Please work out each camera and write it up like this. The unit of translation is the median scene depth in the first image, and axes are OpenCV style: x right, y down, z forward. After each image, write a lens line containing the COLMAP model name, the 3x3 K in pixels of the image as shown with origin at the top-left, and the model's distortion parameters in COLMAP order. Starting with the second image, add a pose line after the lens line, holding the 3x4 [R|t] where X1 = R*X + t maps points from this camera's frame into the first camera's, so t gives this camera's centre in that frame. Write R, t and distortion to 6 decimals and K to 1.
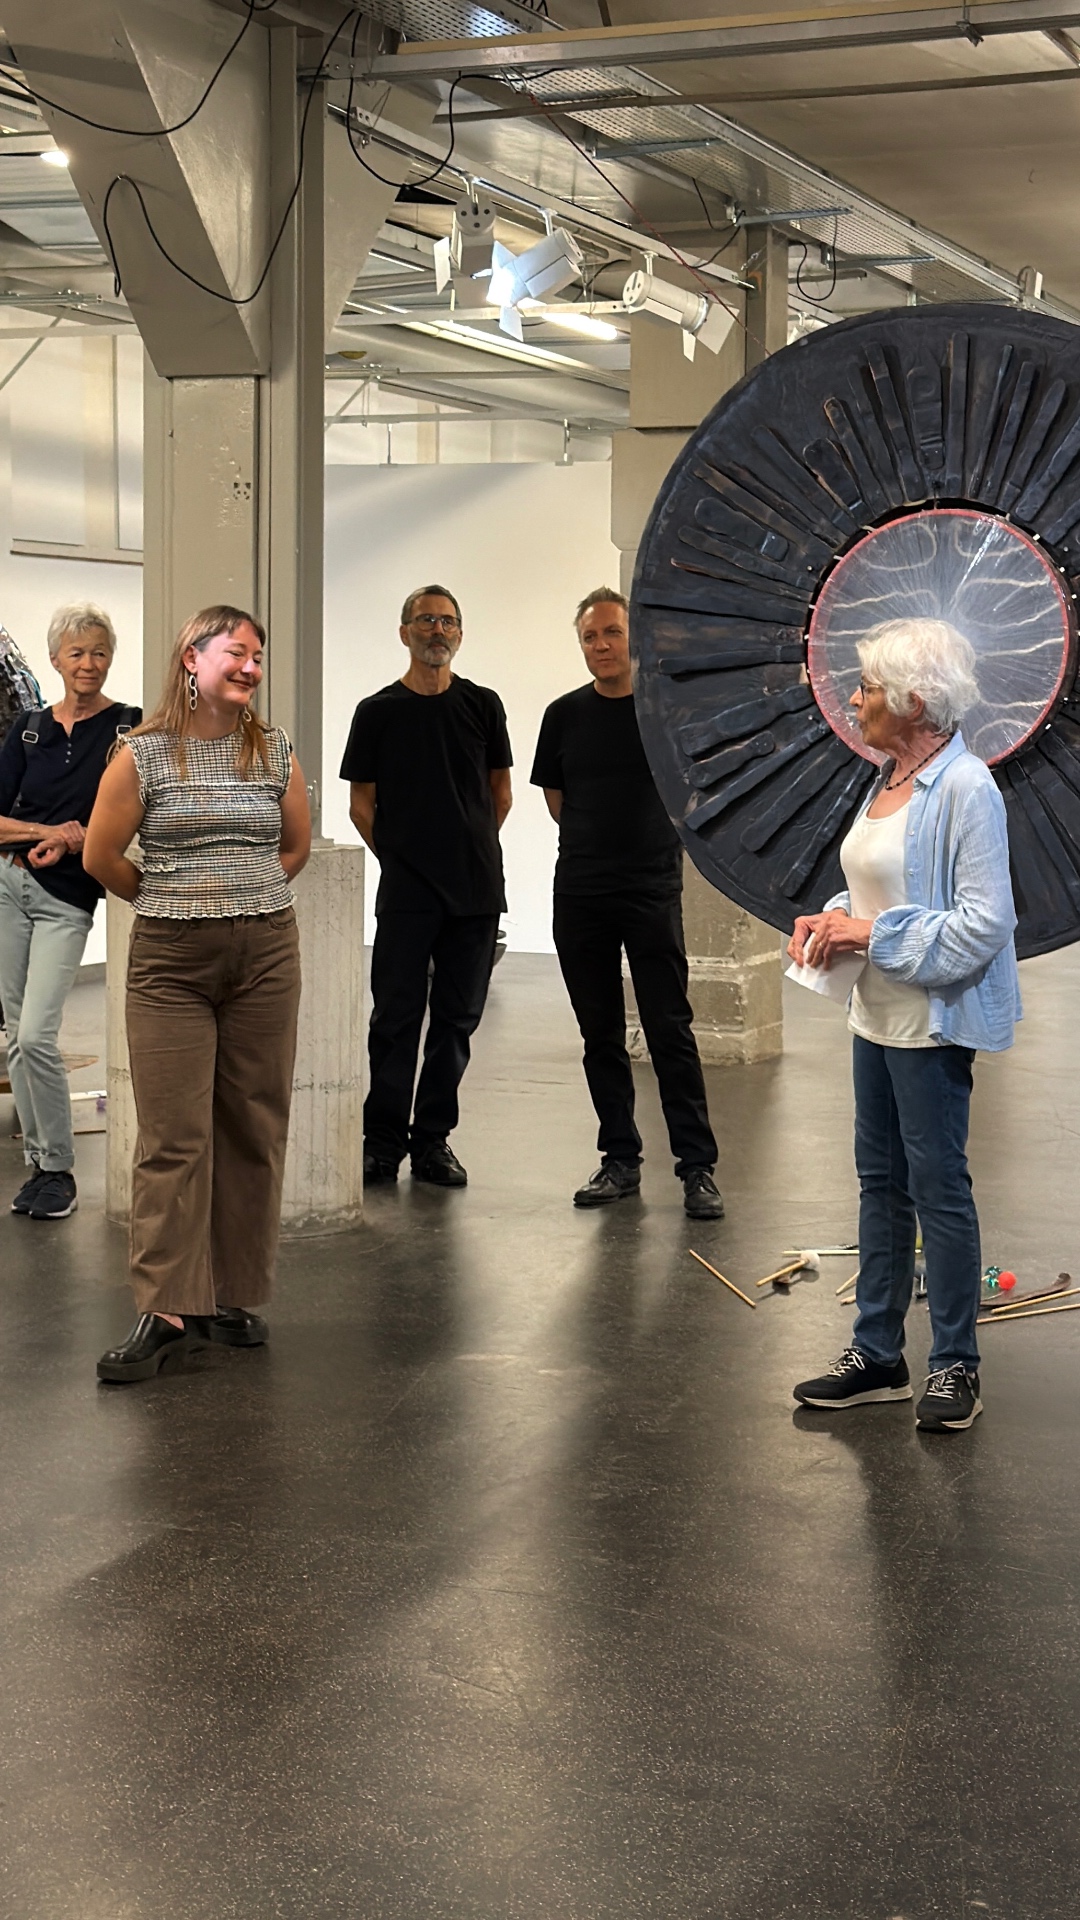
lens RADIAL K [[3138.5, 0, 540.0], [0, 3138.5, 960.0], [0, 0, 1]] dist [-0.045193, -0.054506]
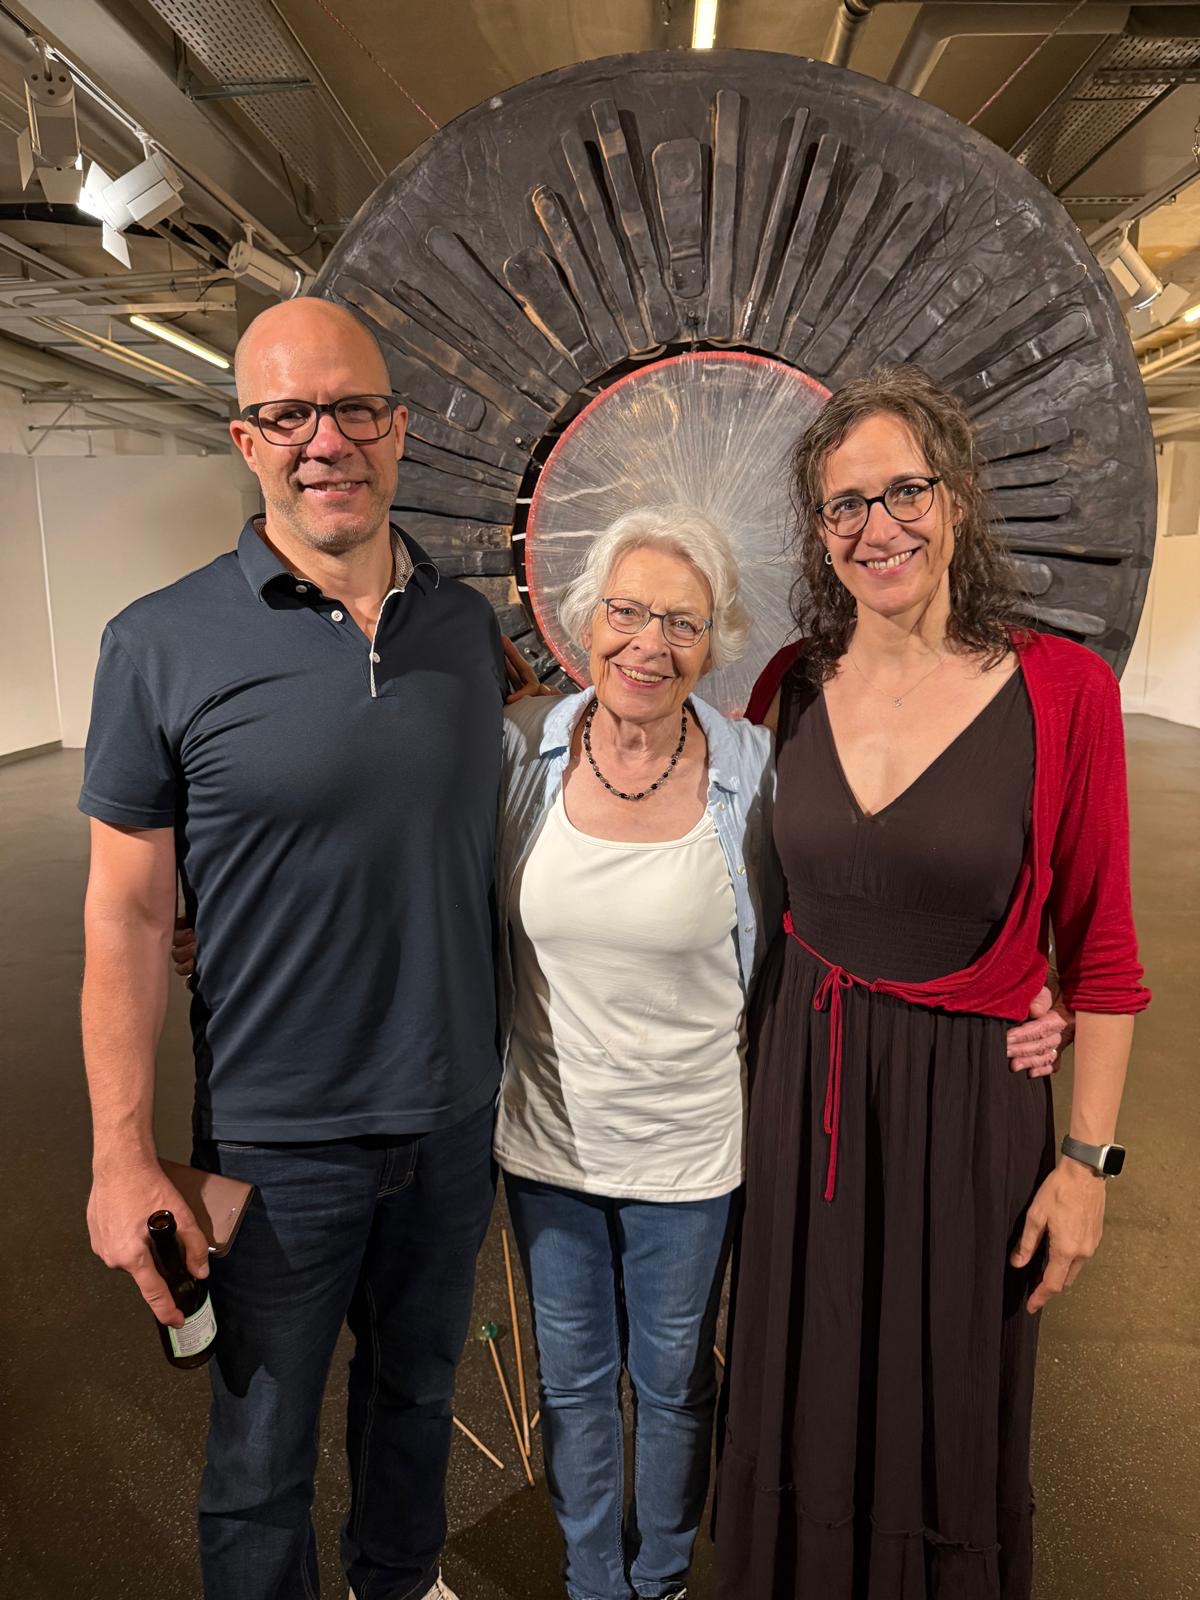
lens RADIAL K [[1183.3, 0, 600.0], [0, 1183.3, 800.0], [0, 0, 1]] dist [0.000544, -0.000622]
pose [[0.951576, -0.067940, 0.299811, 0.017652], [0.039678, 0.994259, 0.099372, -0.069875], [-0.304841, -0.082664, 0.948809, 0.733354]]
